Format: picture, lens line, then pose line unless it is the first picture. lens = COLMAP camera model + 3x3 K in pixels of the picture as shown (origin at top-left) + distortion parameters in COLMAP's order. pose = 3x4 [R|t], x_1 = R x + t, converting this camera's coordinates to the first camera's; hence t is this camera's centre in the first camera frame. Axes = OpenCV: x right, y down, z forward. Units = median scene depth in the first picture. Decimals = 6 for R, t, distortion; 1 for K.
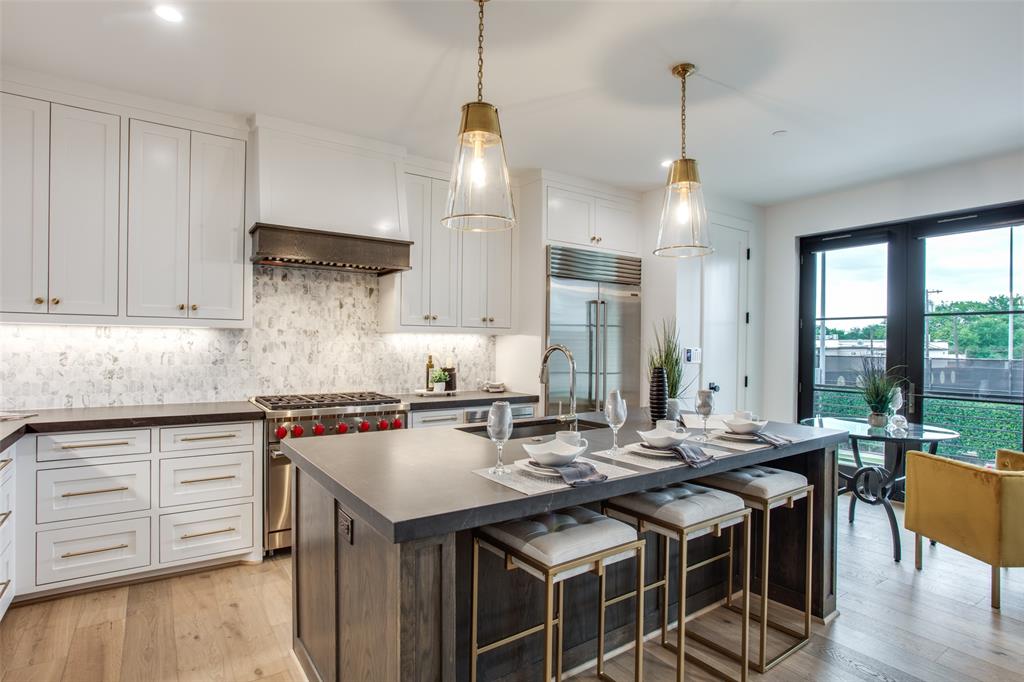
lens RADIAL K [[534.9, 0, 512.0], [0, 534.9, 341.0], [0, 0, 1]] dist [-0.045218, 0.025707]
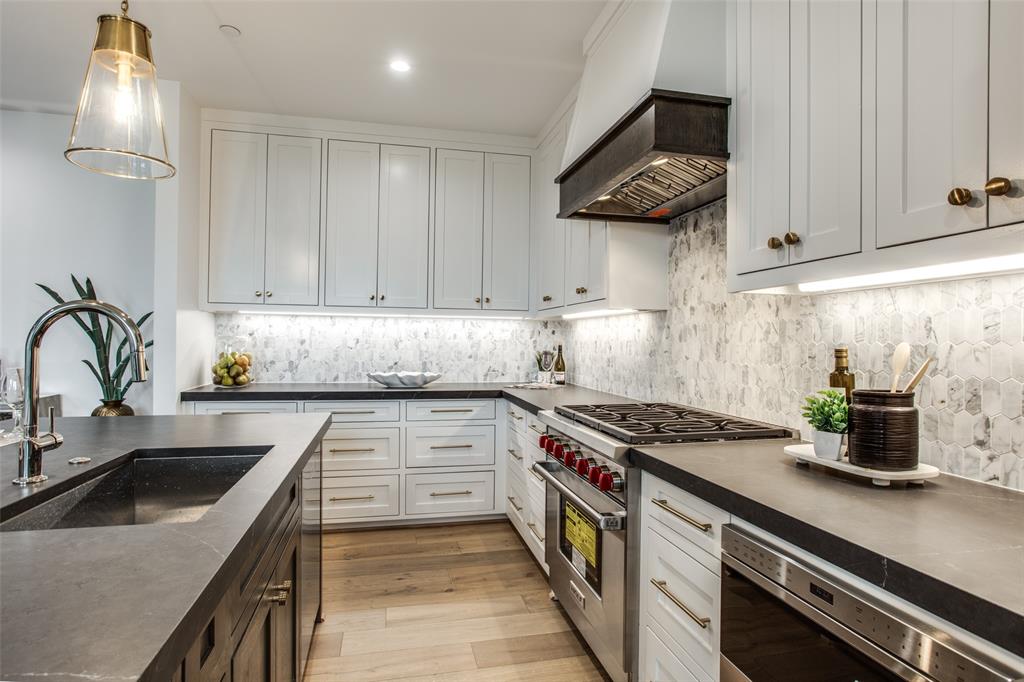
lens RADIAL K [[547.4, 0, 512.0], [0, 547.4, 341.0], [0, 0, 1]] dist [-0.008821, 0.001116]
pose [[-0.370584, -0.015419, -0.928671, 0.259139], [-0.009129, 0.999874, -0.012959, 0.029970], [0.928754, 0.003676, -0.370678, 0.989035]]
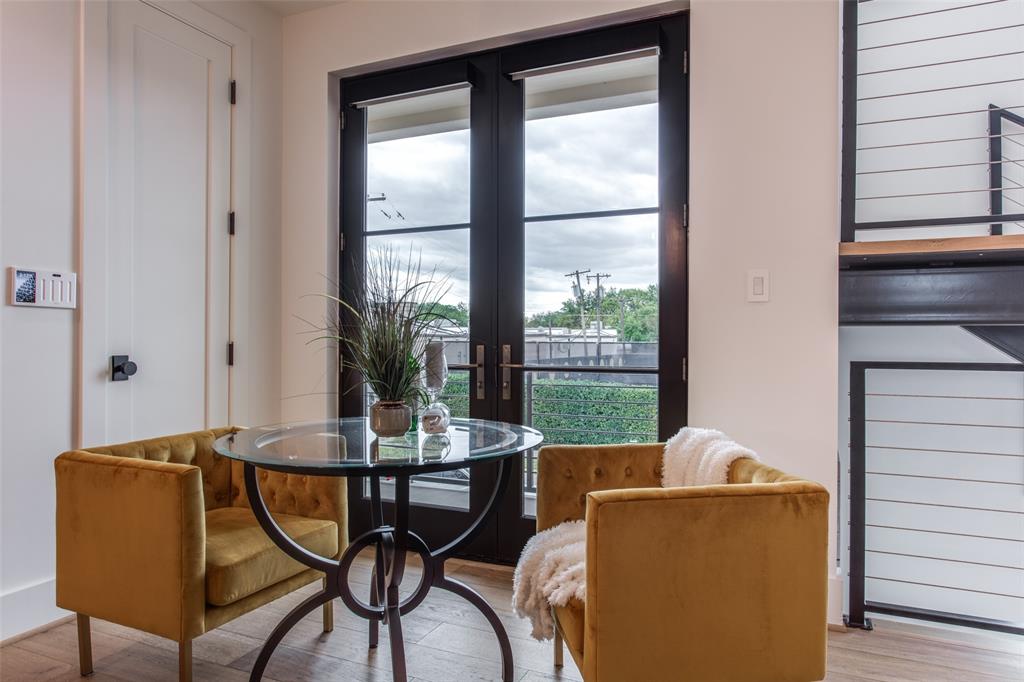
lens RADIAL K [[635.5, 0, 508.9], [0, 635.5, 341.3], [0, 0, 1]] dist [-0.017884, 0.002156]
pose [[0.869328, -0.008895, 0.494155, 0.483261], [0.003873, 0.999930, 0.011185, 0.077035], [-0.494220, -0.007809, 0.869302, 0.468756]]
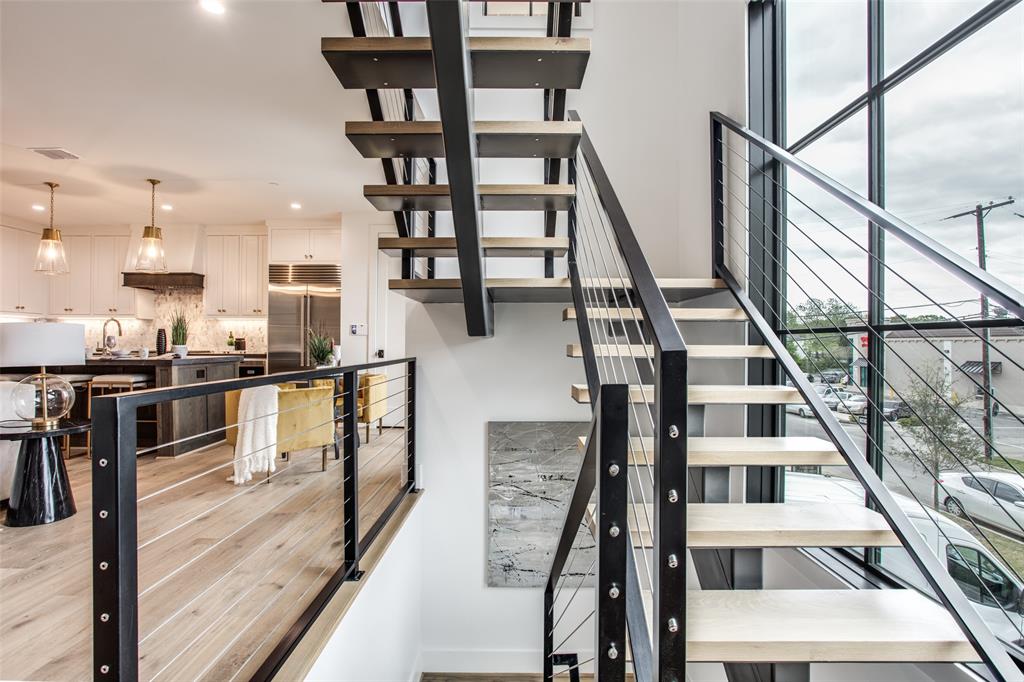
lens RADIAL K [[509.7, 0, 512.0], [0, 509.7, 341.0], [0, 0, 1]] dist [-0.045022, 0.020553]
pose [[0.817550, -0.009151, -0.575785, 1.720093], [0.008207, 0.999957, -0.004239, 0.079794], [0.575799, -0.001260, 0.817590, 0.152638]]
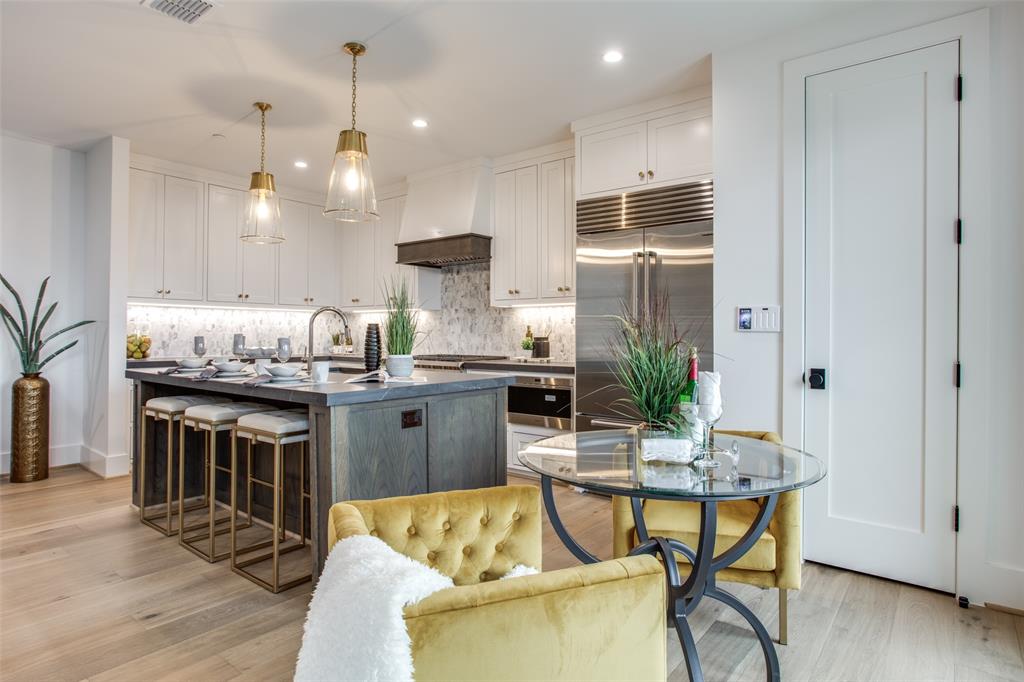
lens RADIAL K [[560.0, 0, 510.2], [0, 560.0, 332.5], [0, 0, 1]] dist [-0.034525, 0.012260]
pose [[0.289398, -0.013125, -0.957119, 1.007479], [0.006376, 0.999910, -0.011784, 0.057820], [0.957188, -0.002692, 0.289456, 0.661955]]
